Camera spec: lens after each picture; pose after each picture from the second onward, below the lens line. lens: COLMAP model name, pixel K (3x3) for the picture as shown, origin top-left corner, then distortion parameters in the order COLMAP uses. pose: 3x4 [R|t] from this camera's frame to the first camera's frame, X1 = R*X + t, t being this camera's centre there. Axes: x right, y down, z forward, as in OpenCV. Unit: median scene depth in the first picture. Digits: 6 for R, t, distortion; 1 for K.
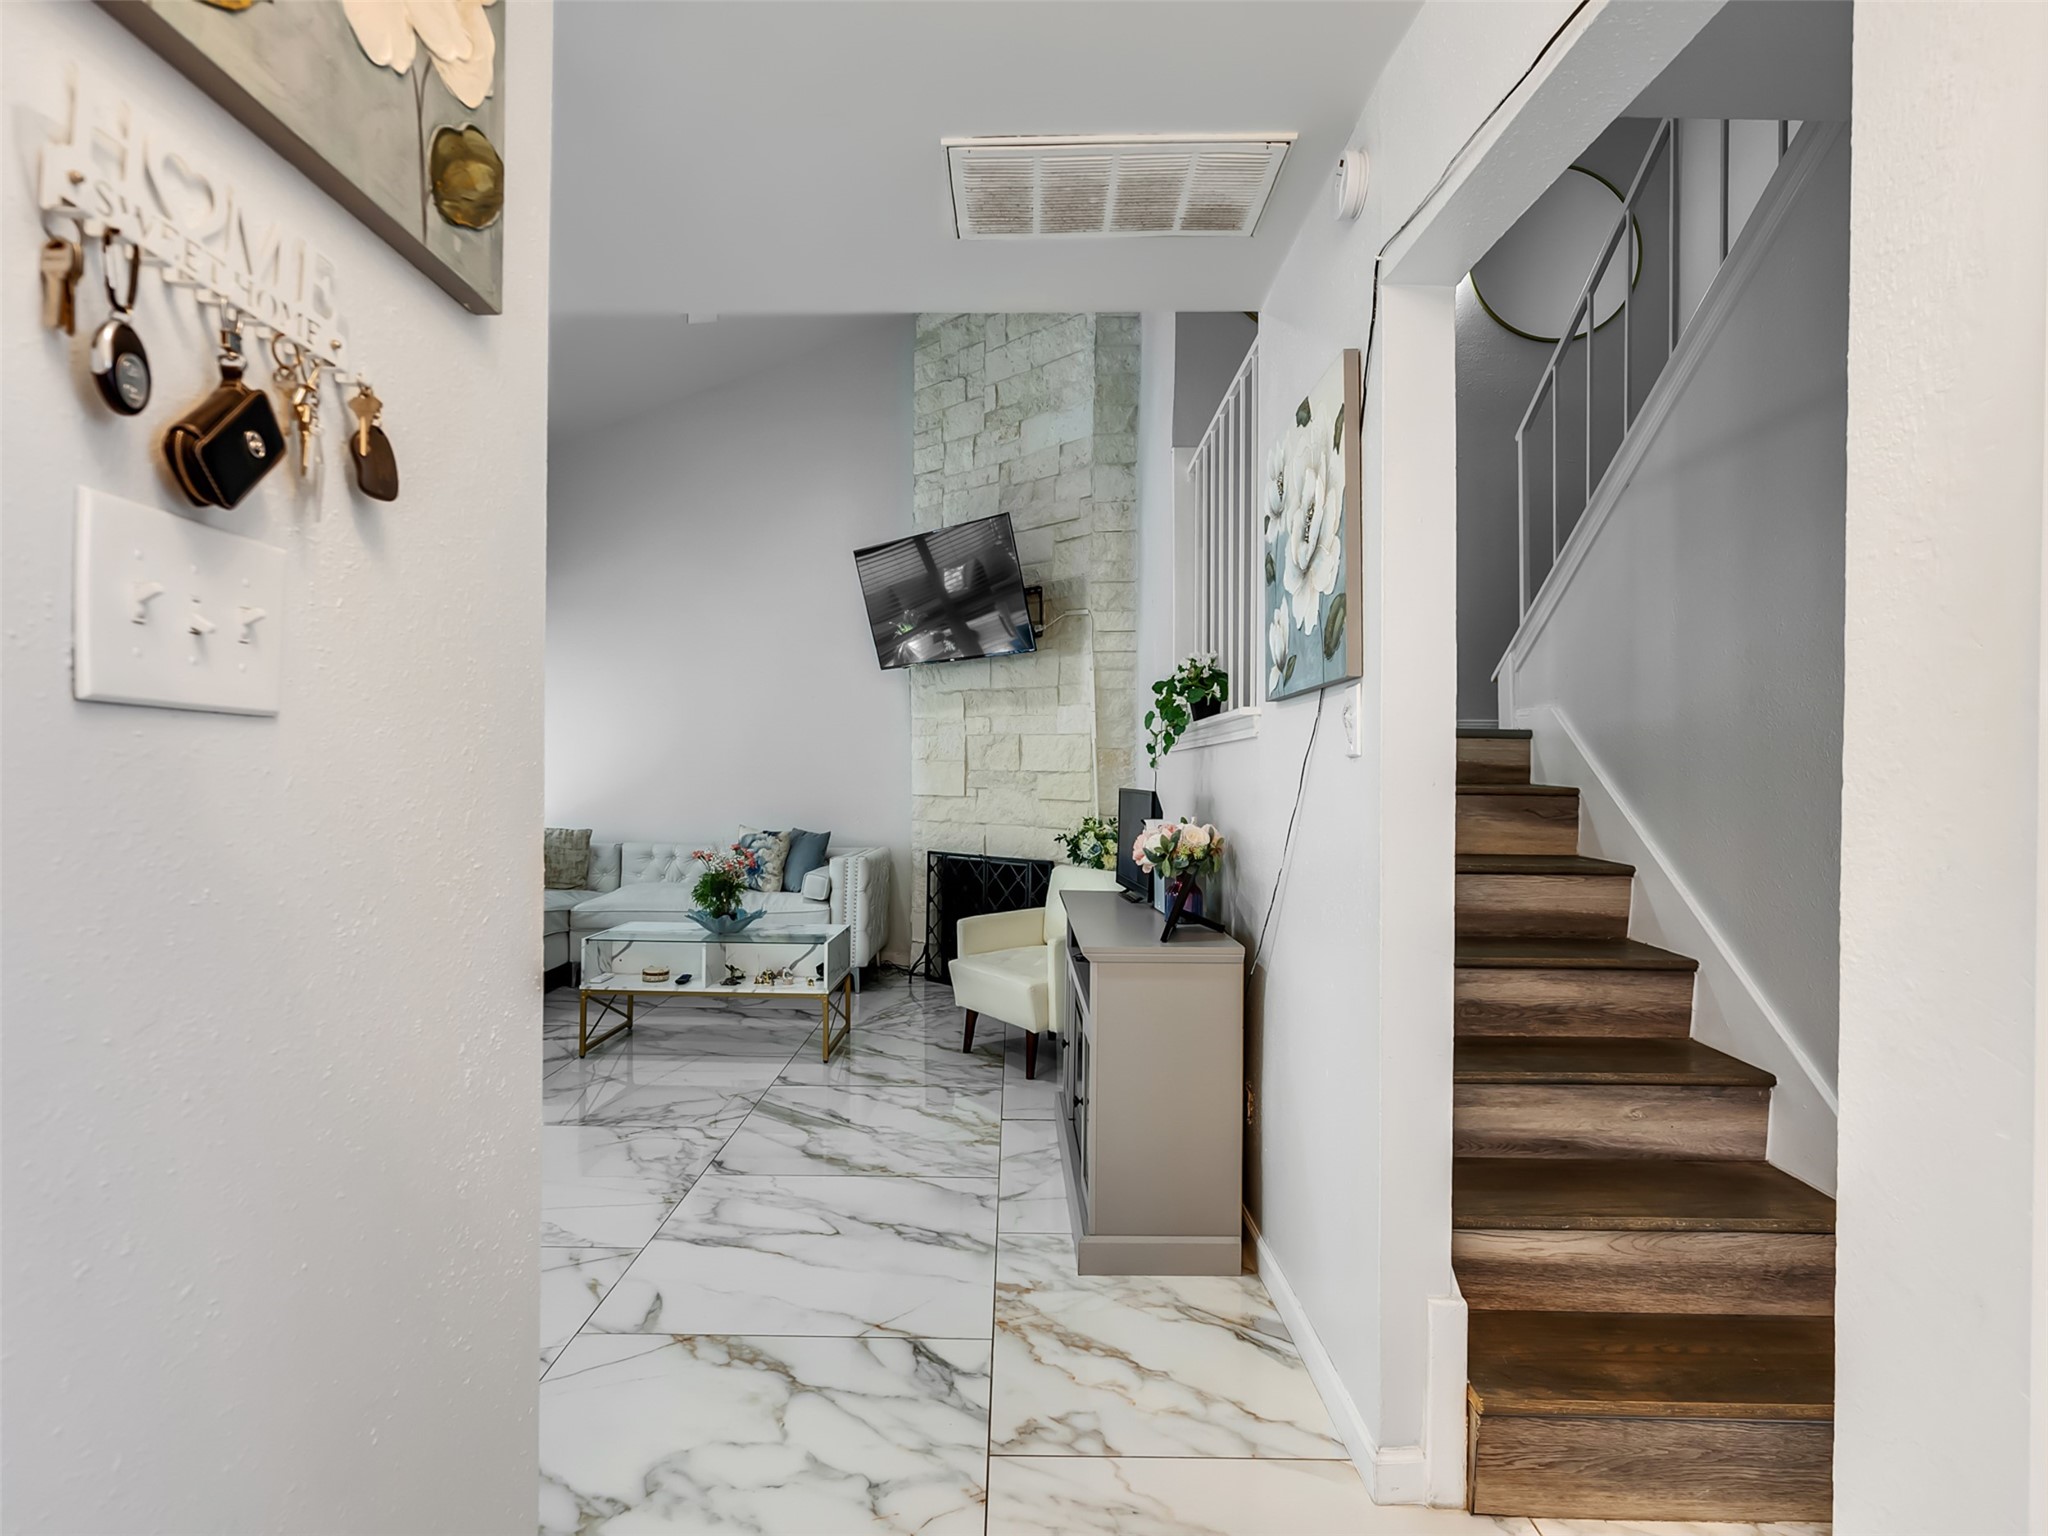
lens RADIAL K [[1049.8, 0, 999.4], [0, 1049.8, 768.2], [0, 0, 1]] dist [-0.003644, 0.003095]
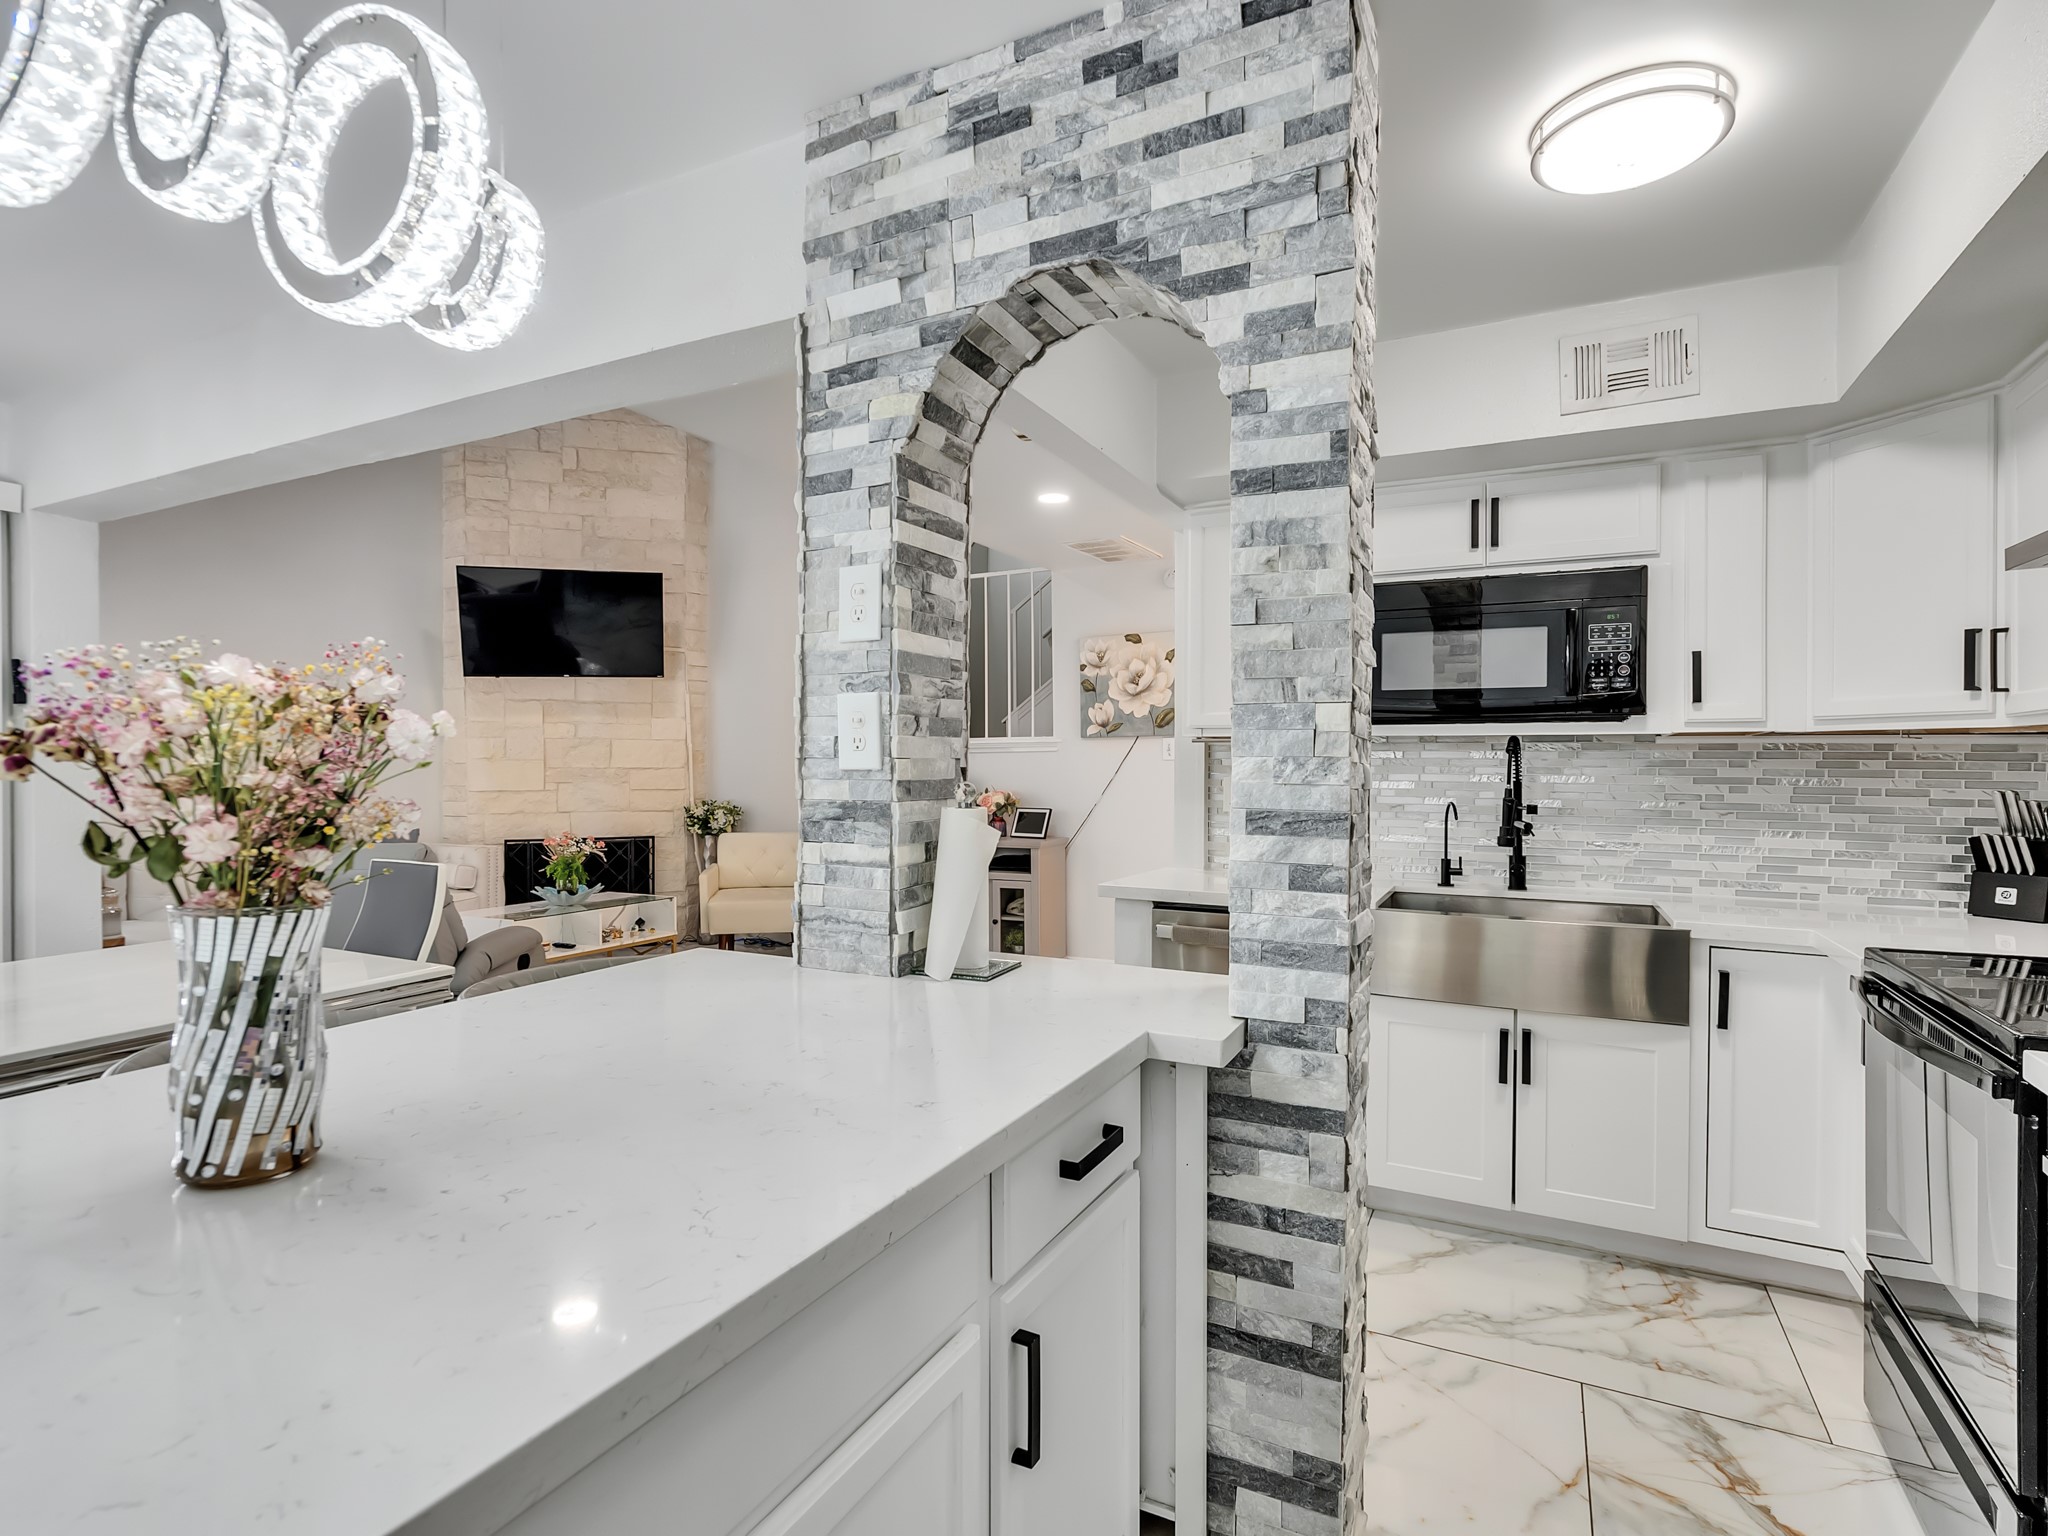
lens RADIAL K [[1049.8, 0, 1003.8], [0, 1049.8, 765.9], [0, 0, 1]] dist [-0.003644, 0.003095]
pose [[0.458462, -0.010758, 0.888649, -0.932702], [0.005424, 0.999942, 0.009307, -0.009222], [-0.888697, 0.000553, 0.458494, 0.006615]]
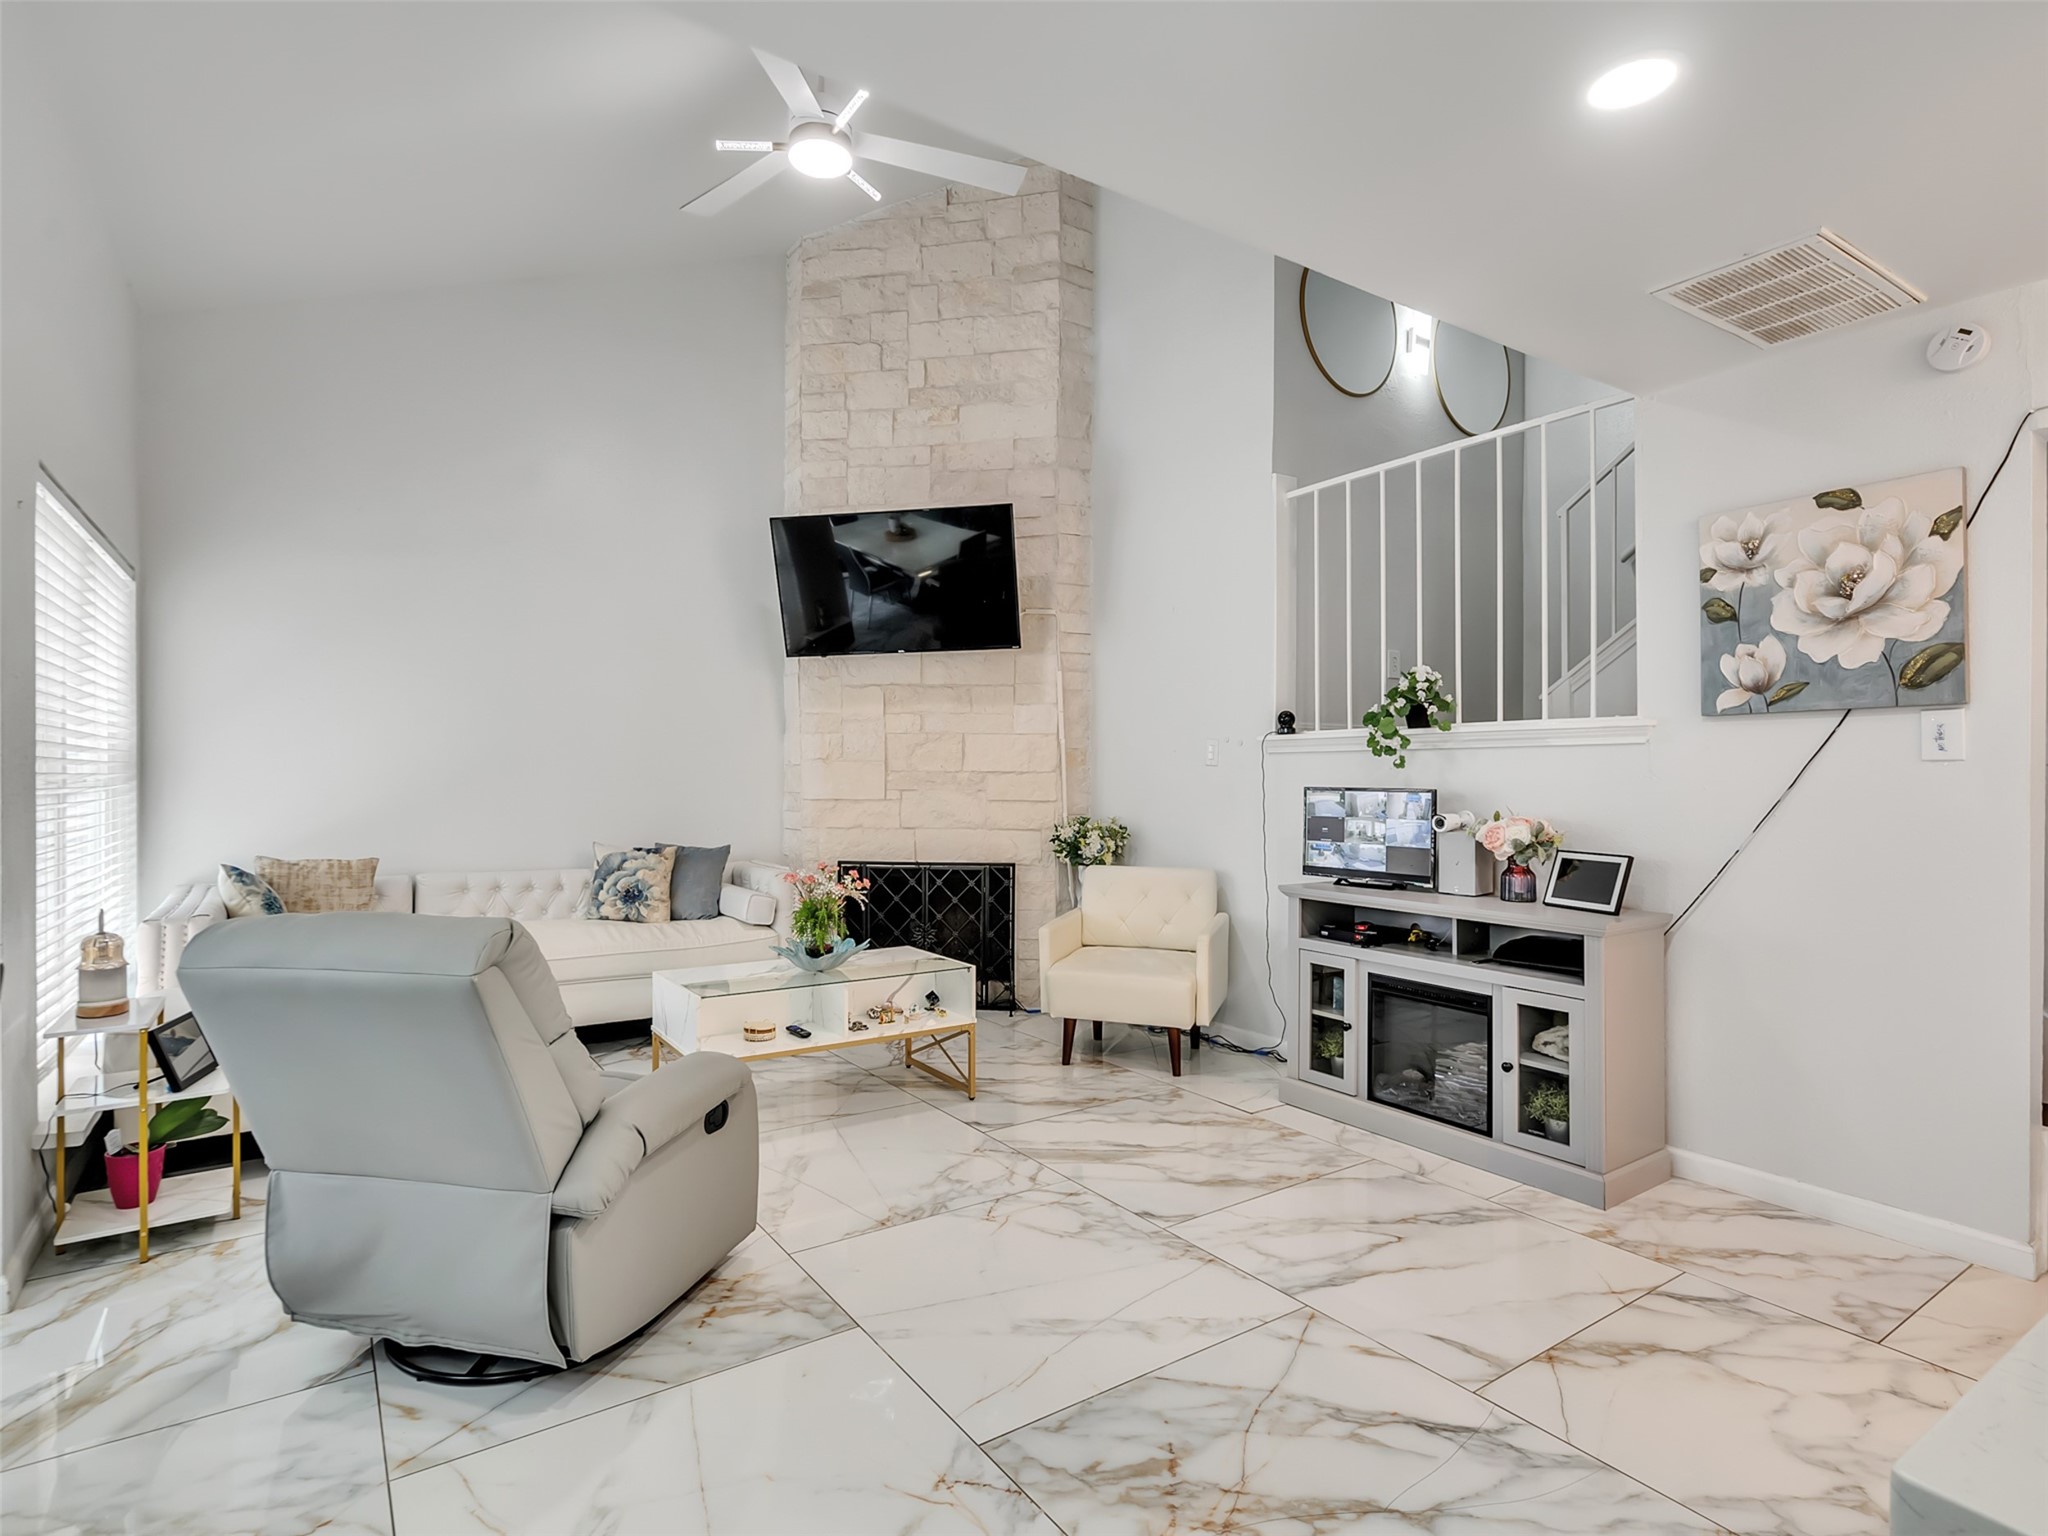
lens RADIAL K [[1049.8, 0, 1009.0], [0, 1049.8, 769.4], [0, 0, 1]] dist [-0.003644, 0.003095]
pose [[0.825501, -0.008003, 0.564344, -0.515858], [0.005260, 0.999965, 0.006486, -0.005428], [-0.564376, -0.002386, 0.825514, 0.195732]]
